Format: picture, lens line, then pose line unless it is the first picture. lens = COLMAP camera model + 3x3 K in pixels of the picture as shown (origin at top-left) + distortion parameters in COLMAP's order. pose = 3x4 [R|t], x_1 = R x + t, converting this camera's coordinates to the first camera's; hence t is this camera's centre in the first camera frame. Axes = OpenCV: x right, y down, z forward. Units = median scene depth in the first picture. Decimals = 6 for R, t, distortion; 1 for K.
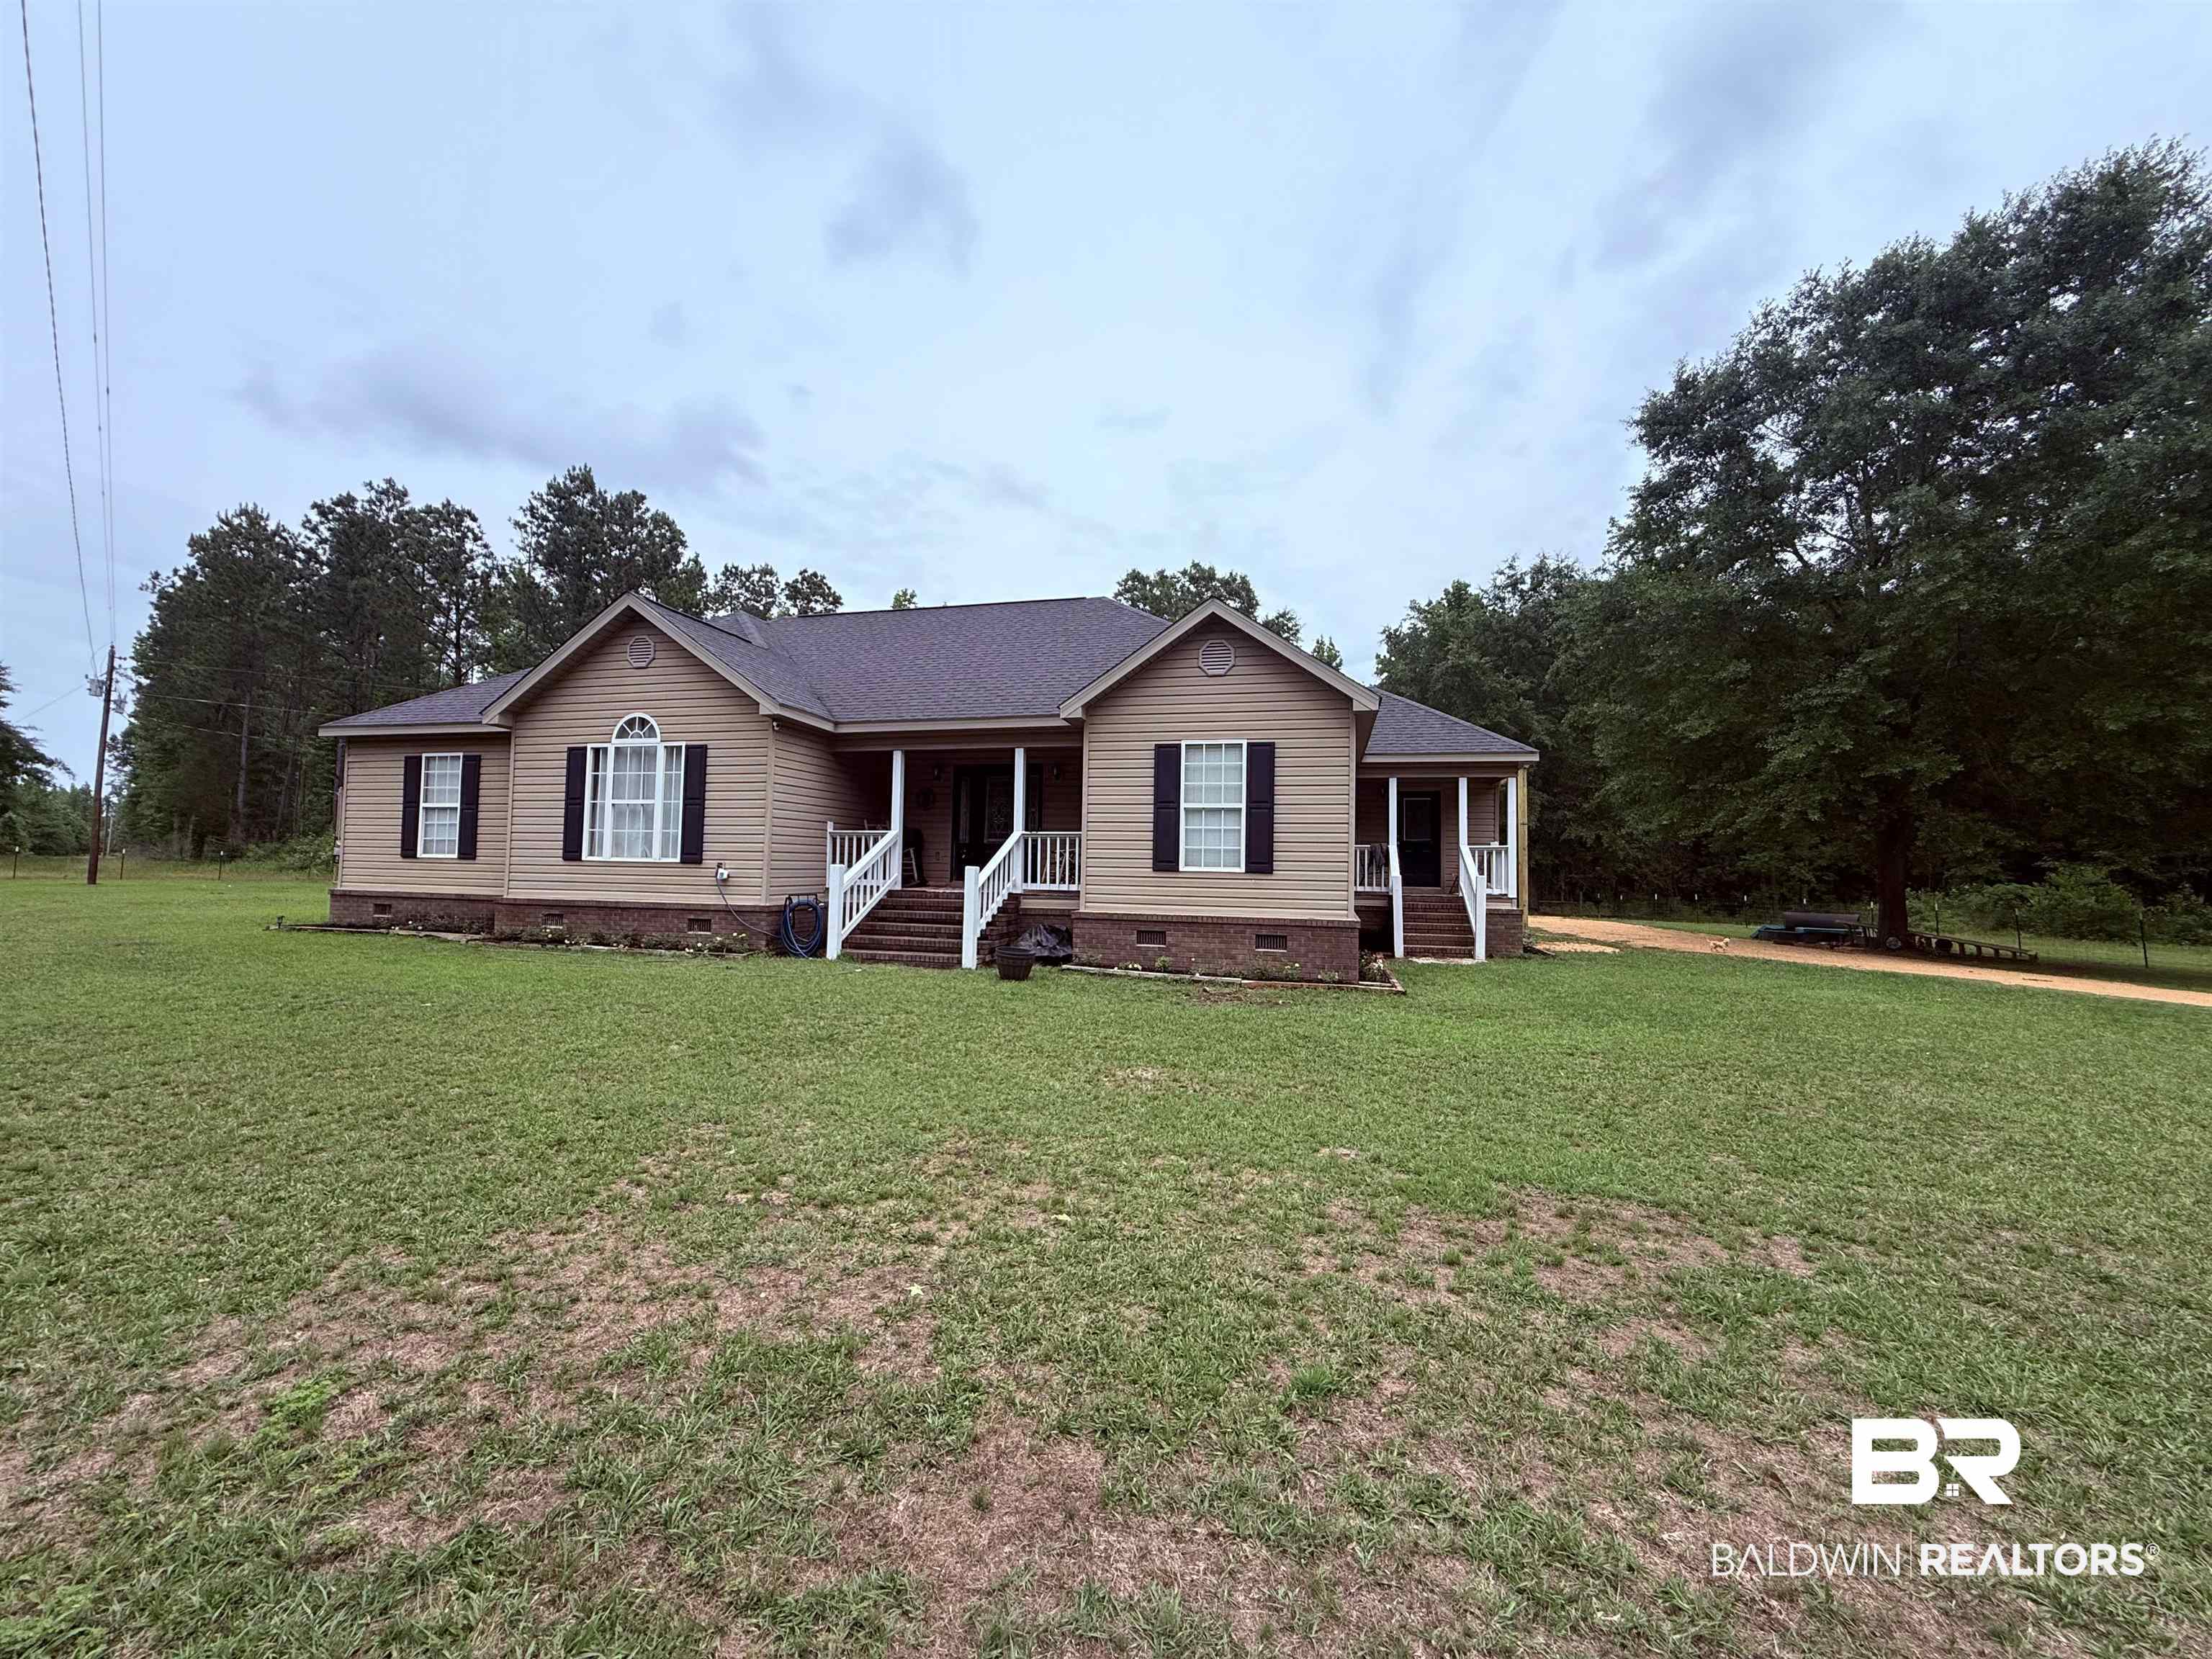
lens RADIAL K [[888.6, 0, 1106.3], [0, 888.6, 834.2], [0, 0, 1]] dist [-0.000299, 0.000126]
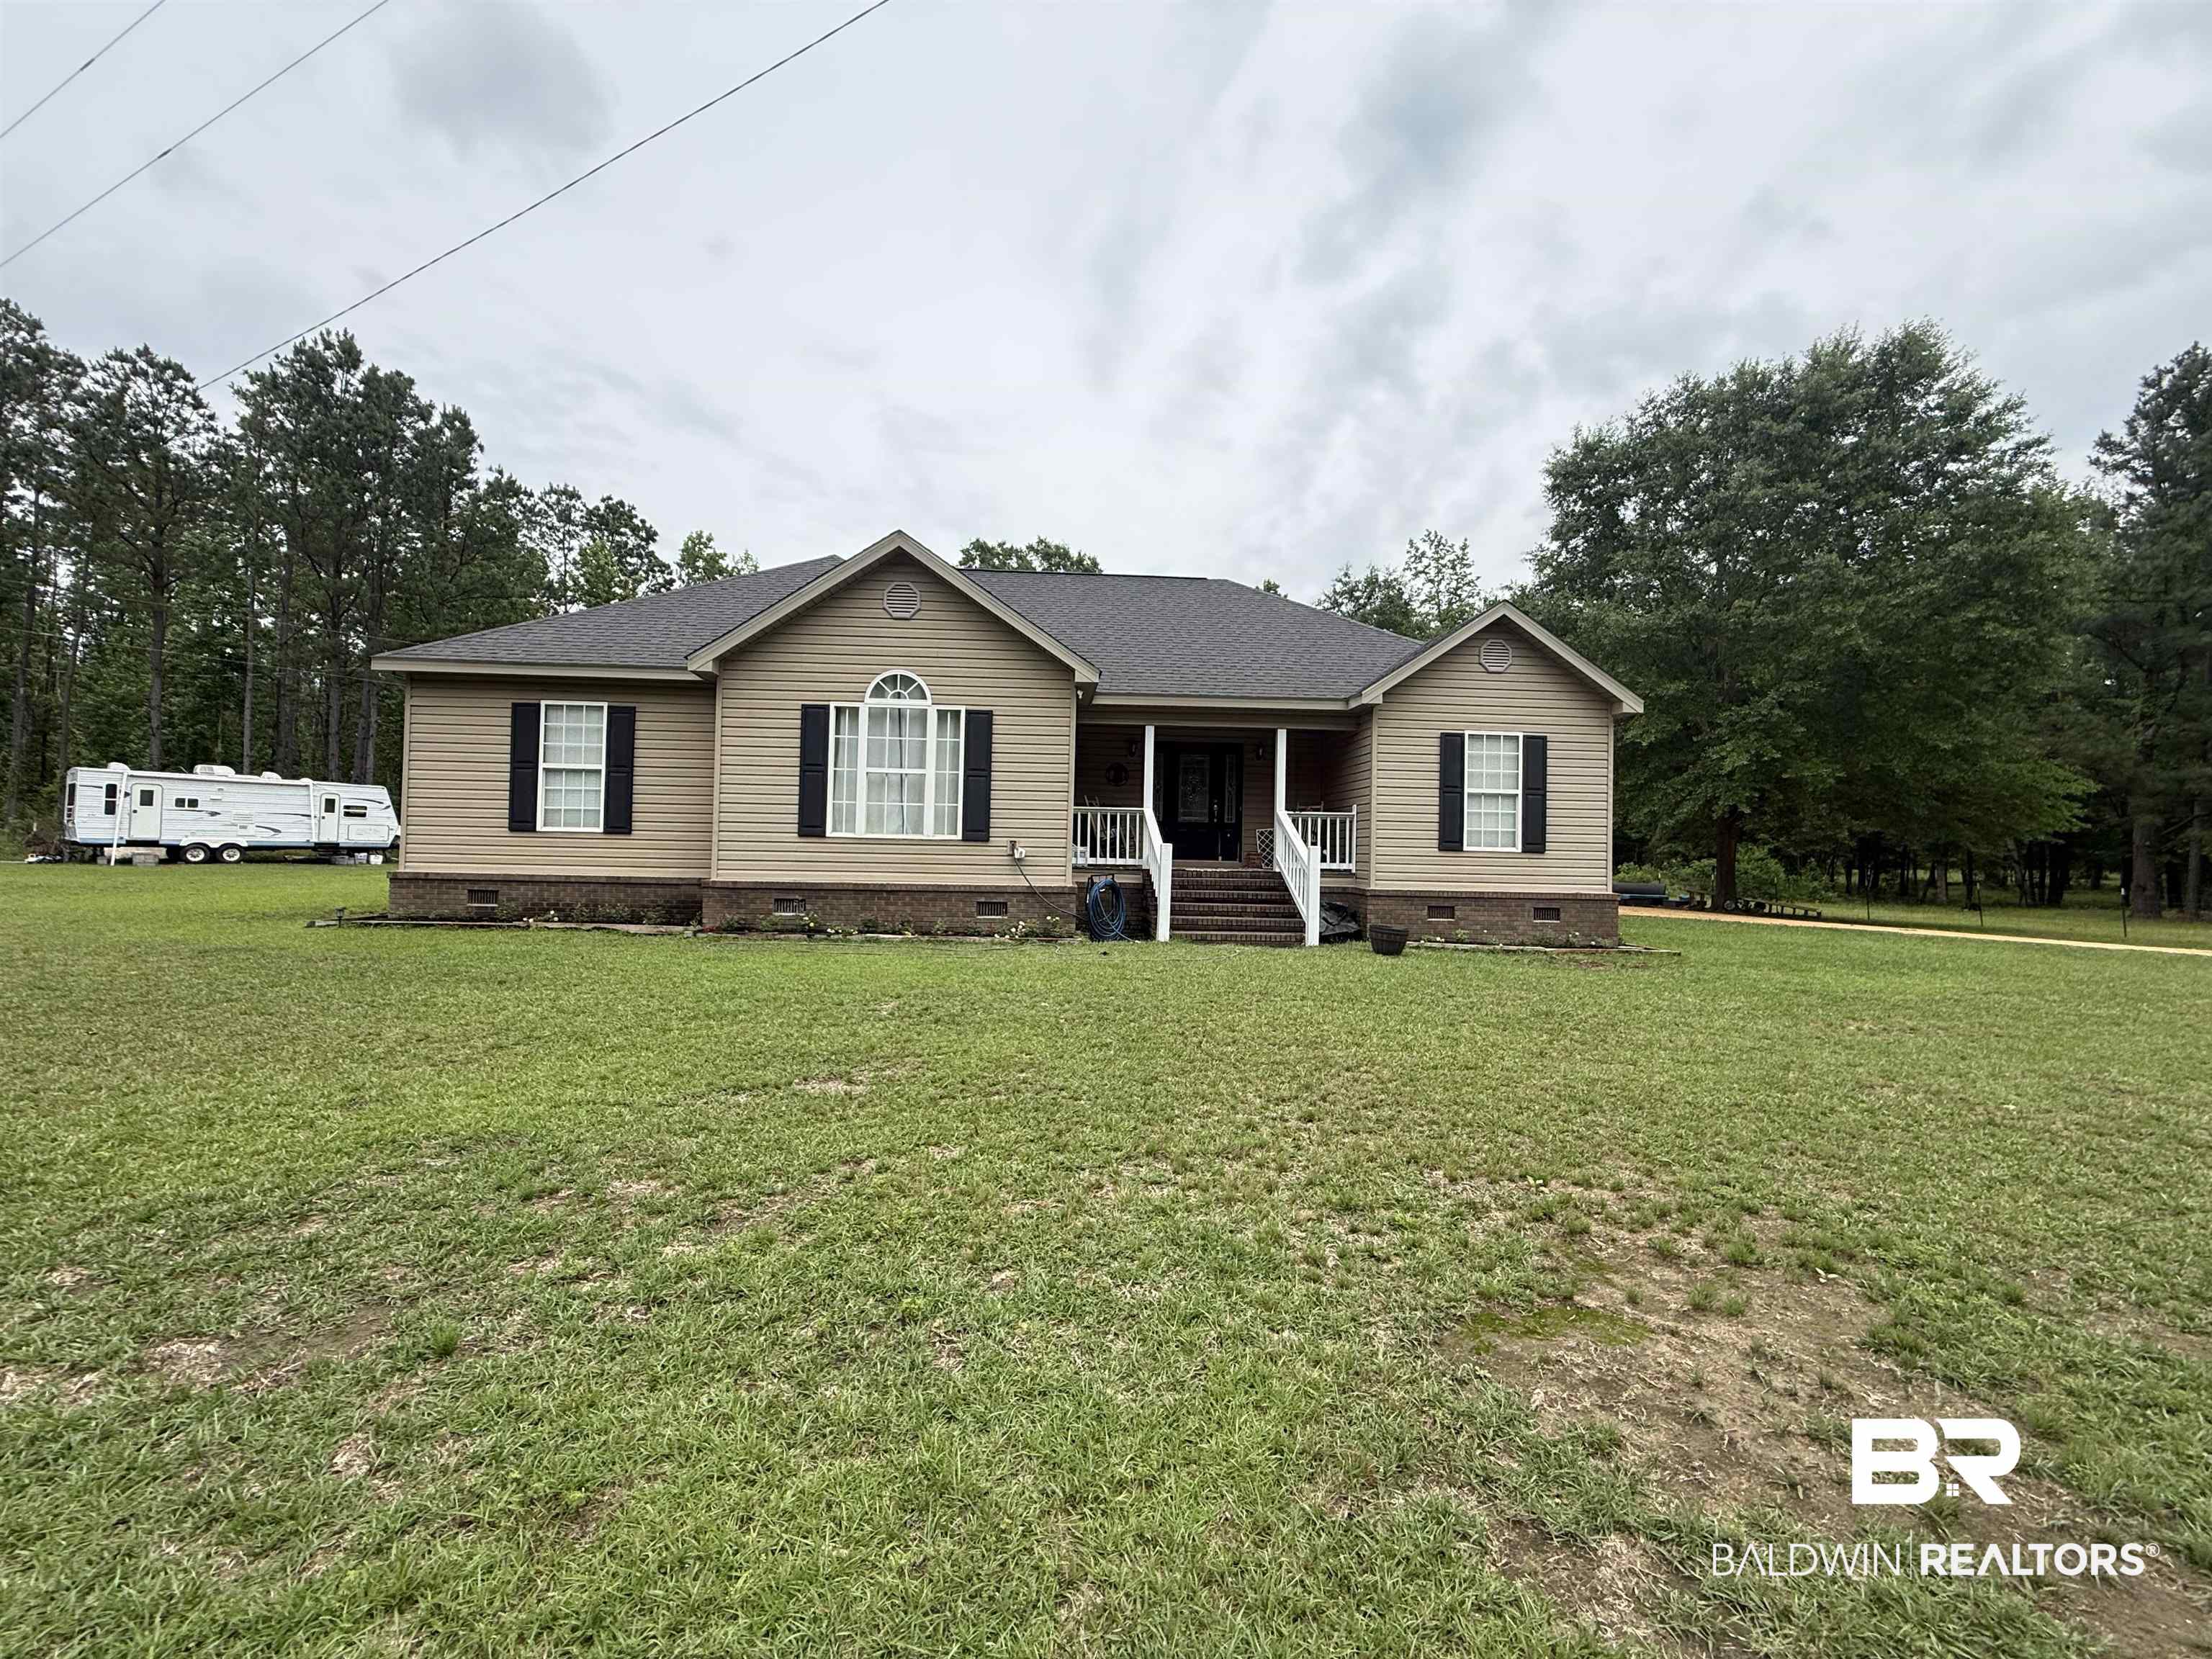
lens RADIAL K [[890.5, 0, 1106.0], [0, 890.5, 829.5], [0, 0, 1]] dist [-0.001107, -0.000214]
pose [[0.949348, 0.009057, 0.314096, -0.608093], [-0.016000, 0.999681, 0.019534, 0.001223], [-0.313819, -0.023570, 0.949190, 0.093686]]
